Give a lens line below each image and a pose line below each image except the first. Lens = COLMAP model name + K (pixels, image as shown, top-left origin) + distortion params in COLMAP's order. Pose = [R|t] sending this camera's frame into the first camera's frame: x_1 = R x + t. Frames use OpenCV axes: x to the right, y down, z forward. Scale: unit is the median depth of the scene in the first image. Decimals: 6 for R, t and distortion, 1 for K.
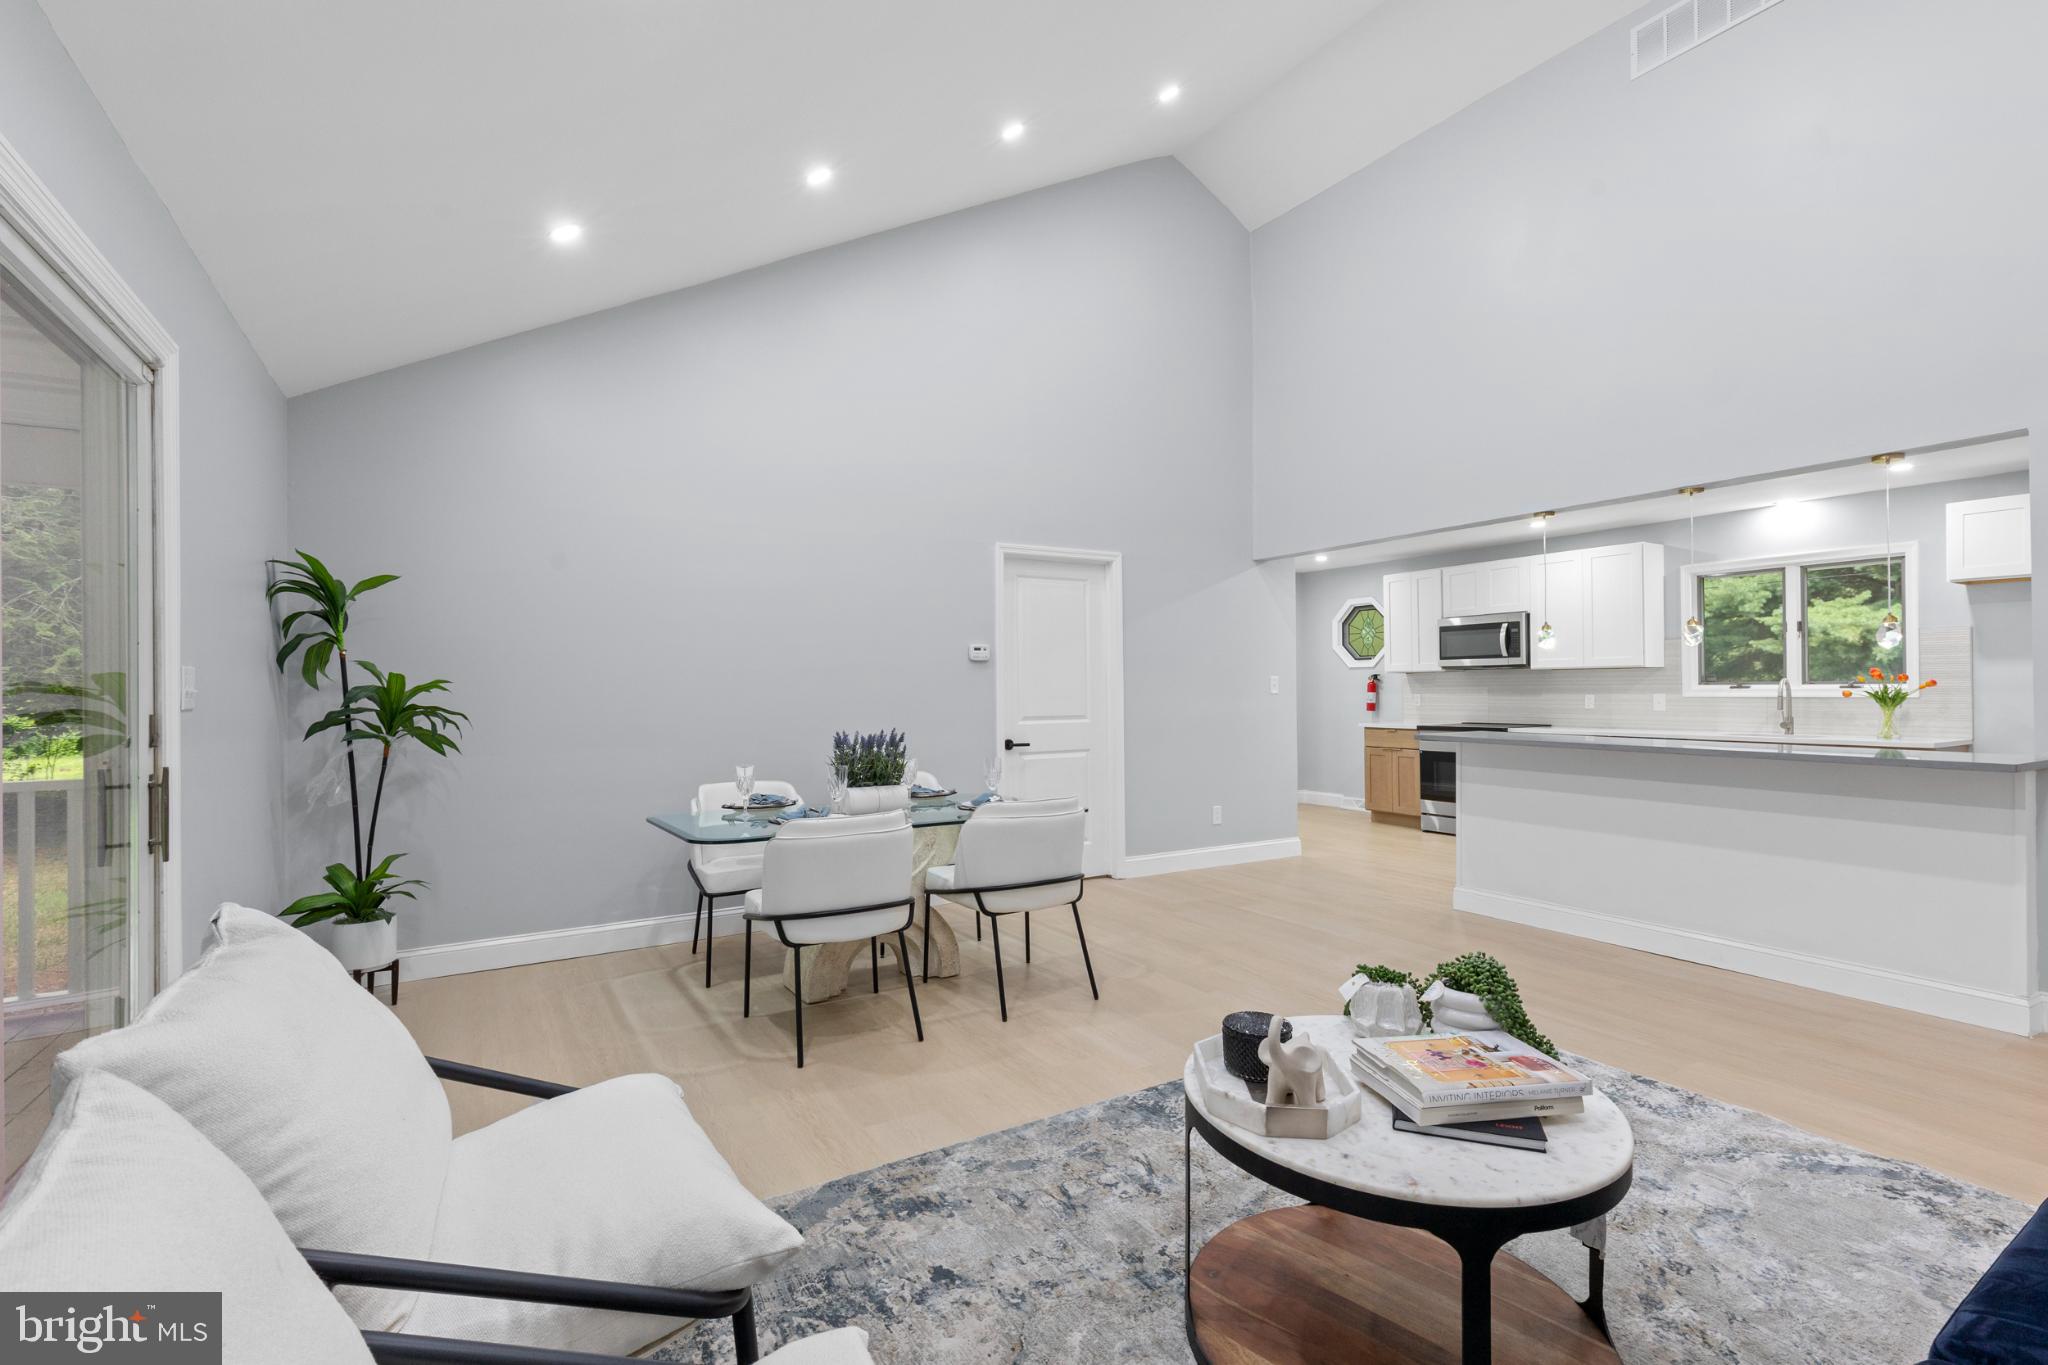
lens RADIAL K [[924.5, 0, 1035.7], [0, 924.5, 679.9], [0, 0, 1]] dist [0.012105, -0.000164]
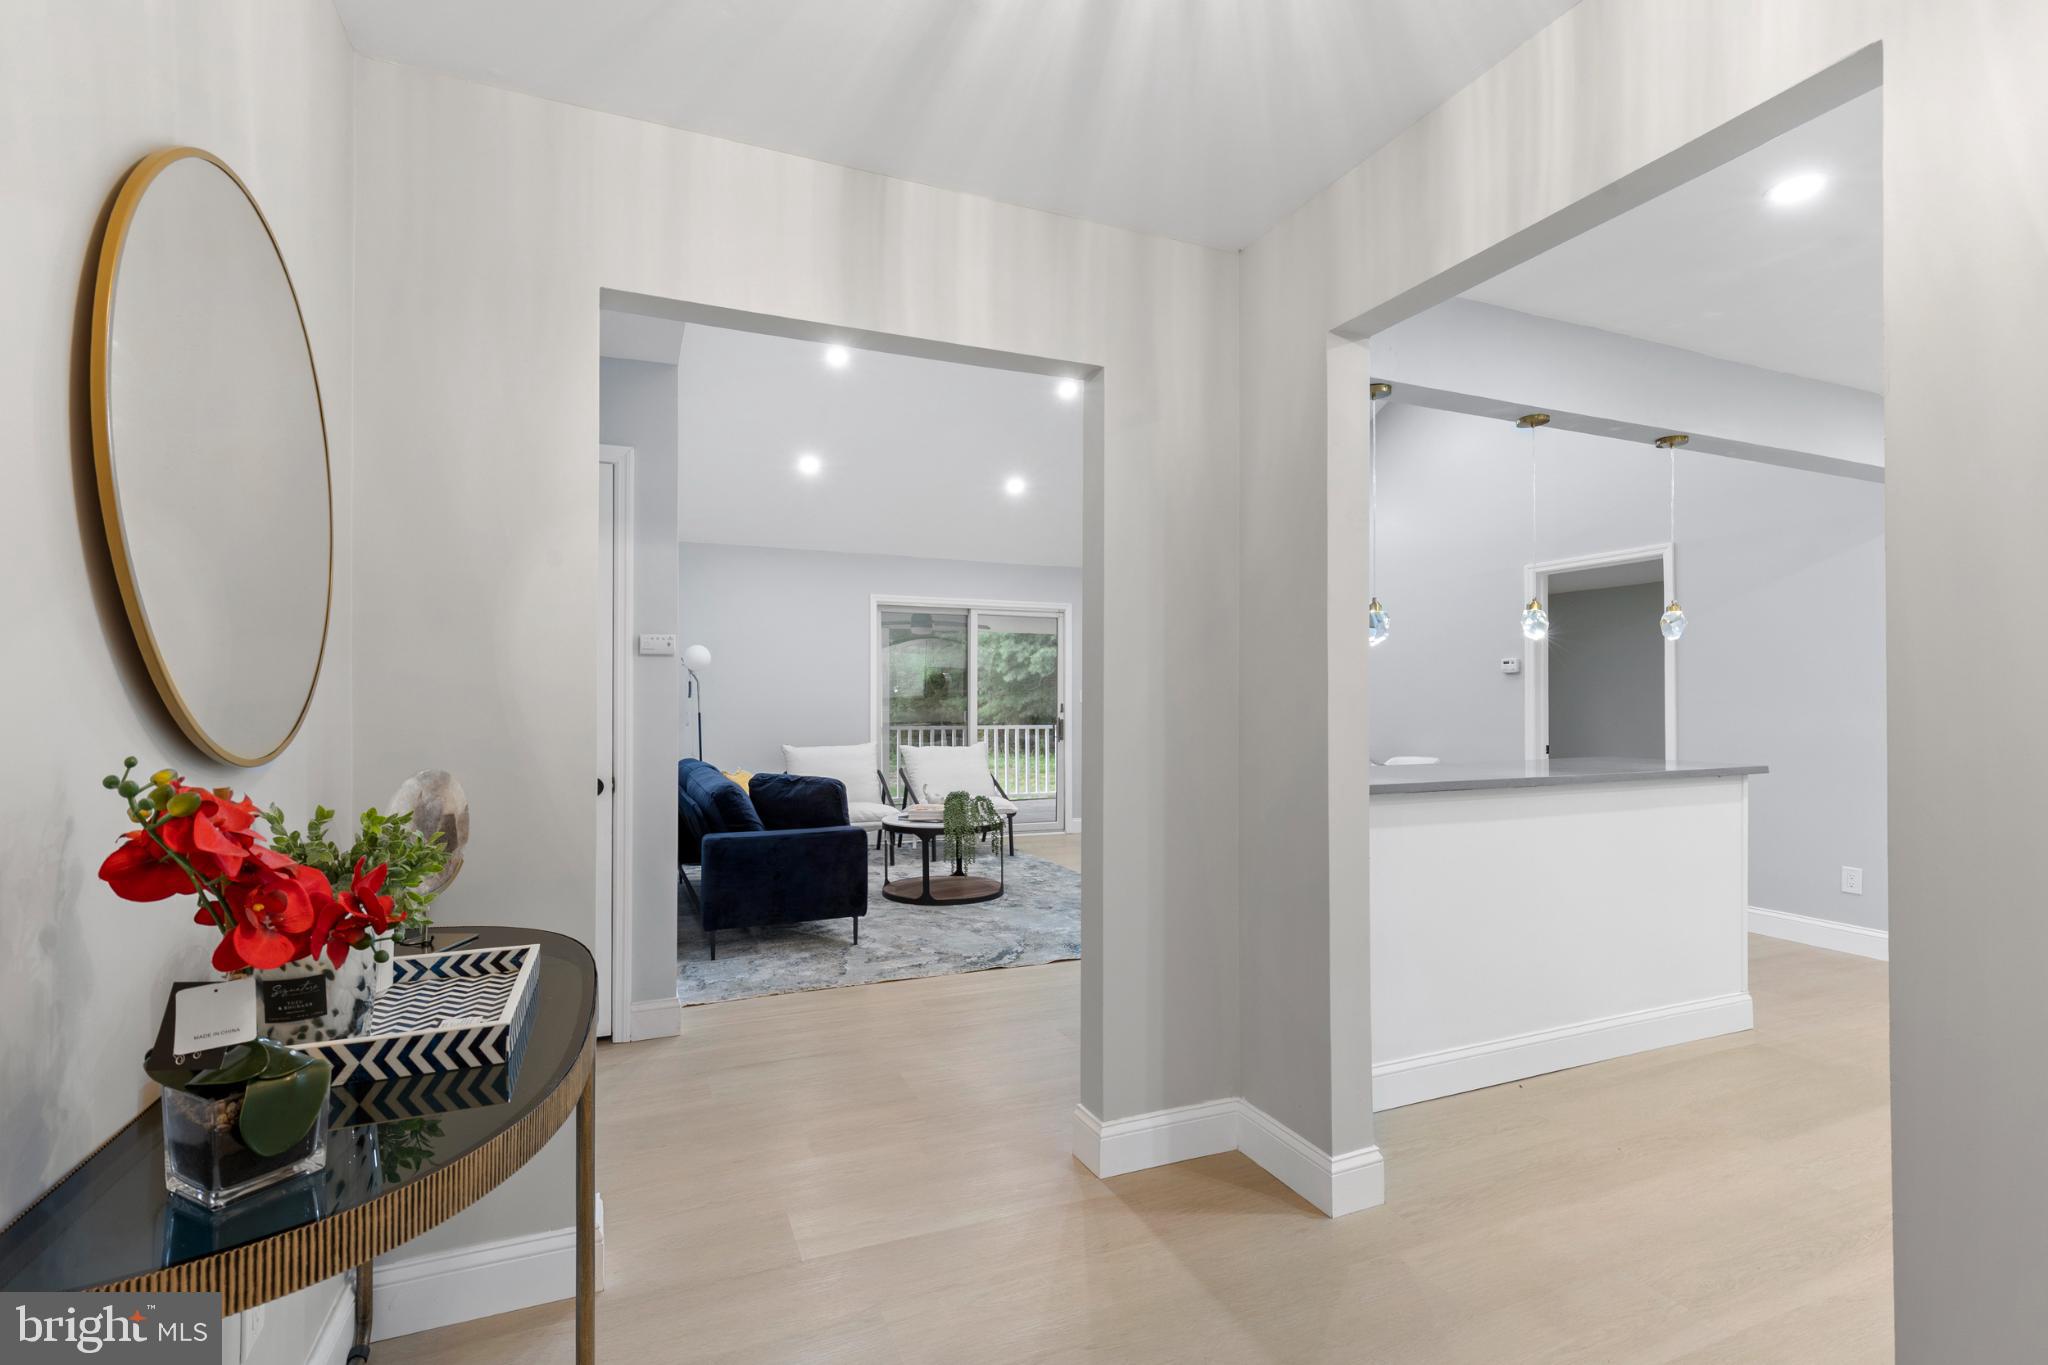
lens RADIAL K [[924.5, 0, 1030.1], [0, 924.5, 685.4], [0, 0, 1]] dist [0.012105, -0.000164]
pose [[-0.145020, -0.009380, -0.989384, 0.922495], [0.007826, 0.999913, -0.010626, 0.002433], [0.989398, -0.009284, -0.144934, 0.457270]]
